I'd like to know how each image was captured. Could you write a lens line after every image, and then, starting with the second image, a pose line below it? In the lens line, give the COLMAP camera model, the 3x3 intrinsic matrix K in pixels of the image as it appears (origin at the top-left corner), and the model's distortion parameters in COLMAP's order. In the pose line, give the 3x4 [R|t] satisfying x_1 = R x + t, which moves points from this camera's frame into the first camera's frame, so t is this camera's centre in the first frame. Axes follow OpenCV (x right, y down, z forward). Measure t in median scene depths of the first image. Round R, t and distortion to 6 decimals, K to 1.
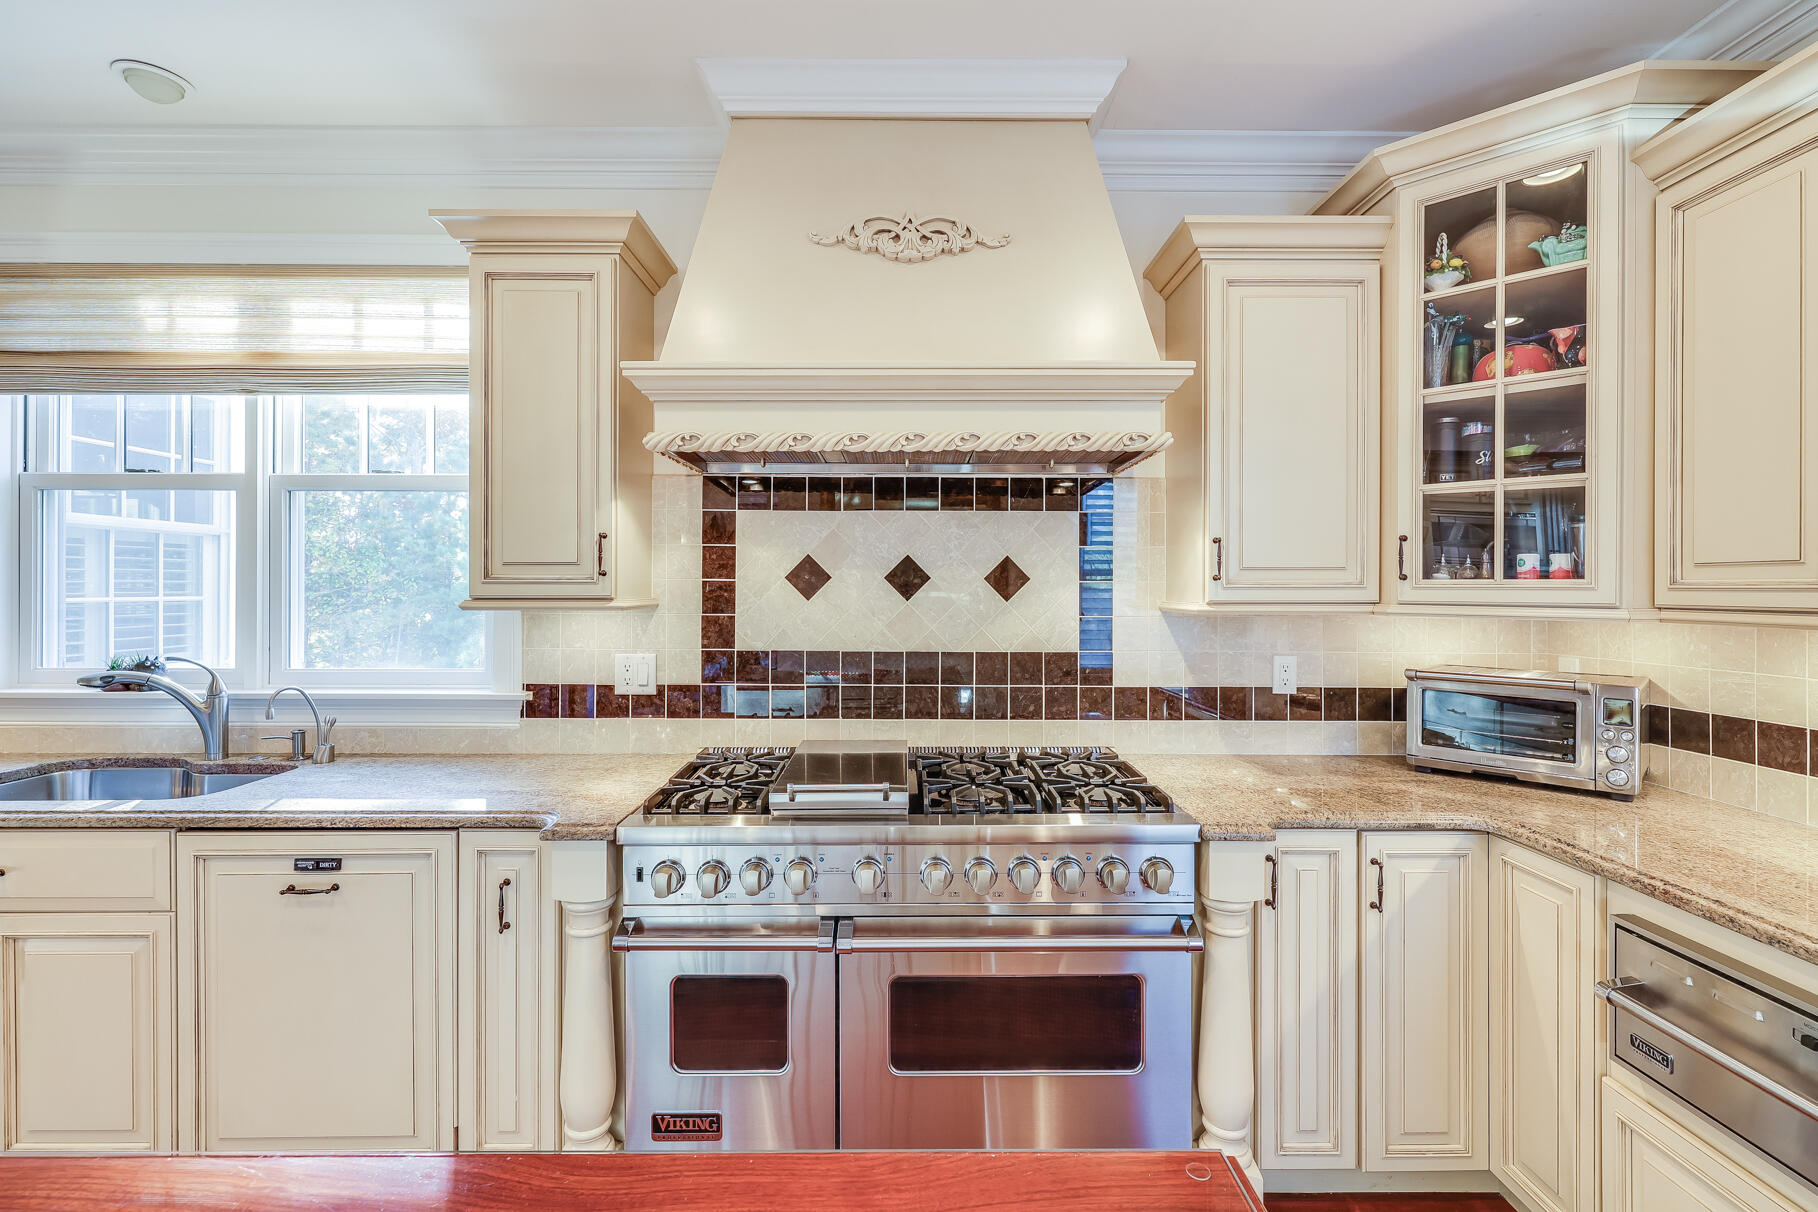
lens RADIAL K [[826.7, 0, 910.0], [0, 826.7, 585.4], [0, 0, 1]] dist [0.000840, 0.000556]
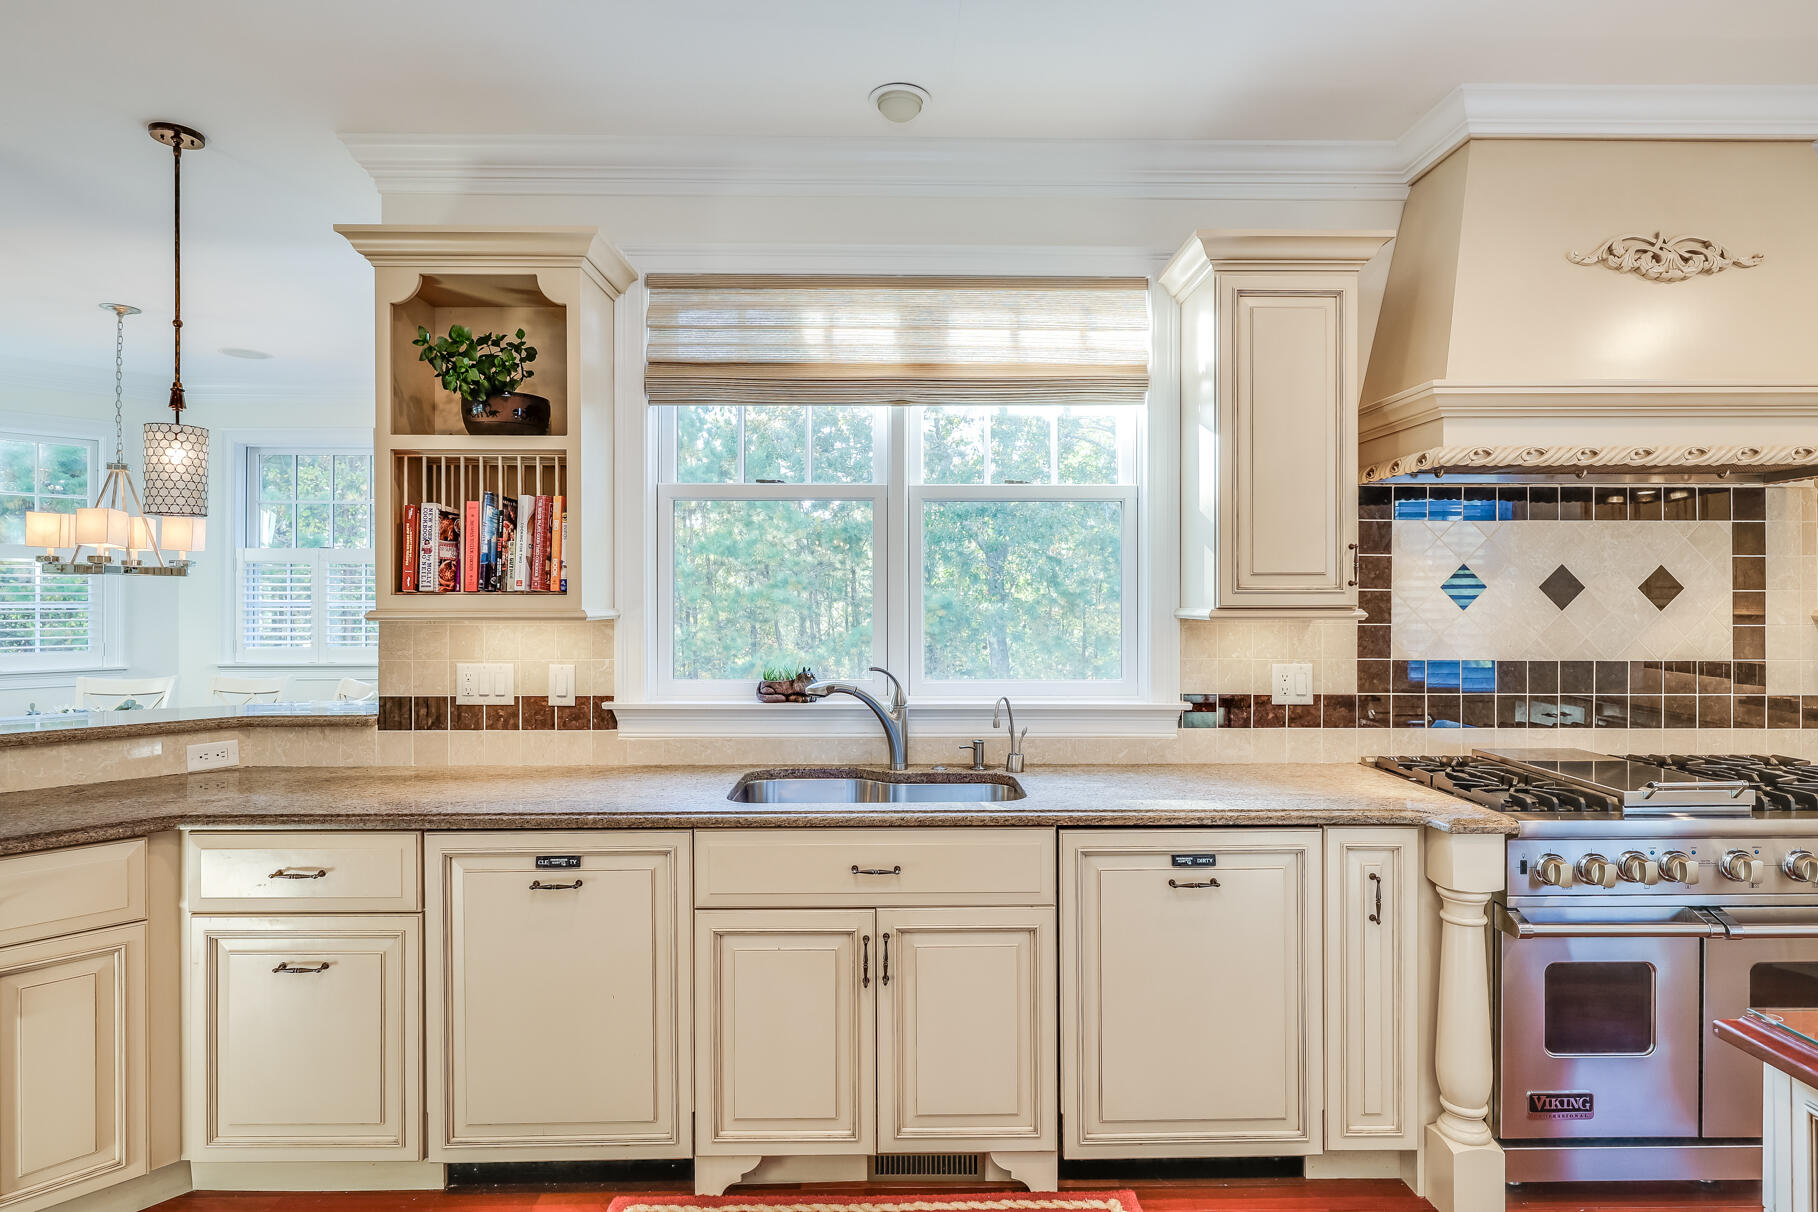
lens RADIAL K [[971.8, 0, 903.6], [0, 971.8, 594.8], [0, 0, 1]] dist [0.002540, 0.000346]
pose [[0.999963, -0.002393, 0.008209, -0.819174], [0.002413, 0.999994, -0.002387, 0.001039], [-0.008204, 0.002407, 0.999963, -0.175806]]
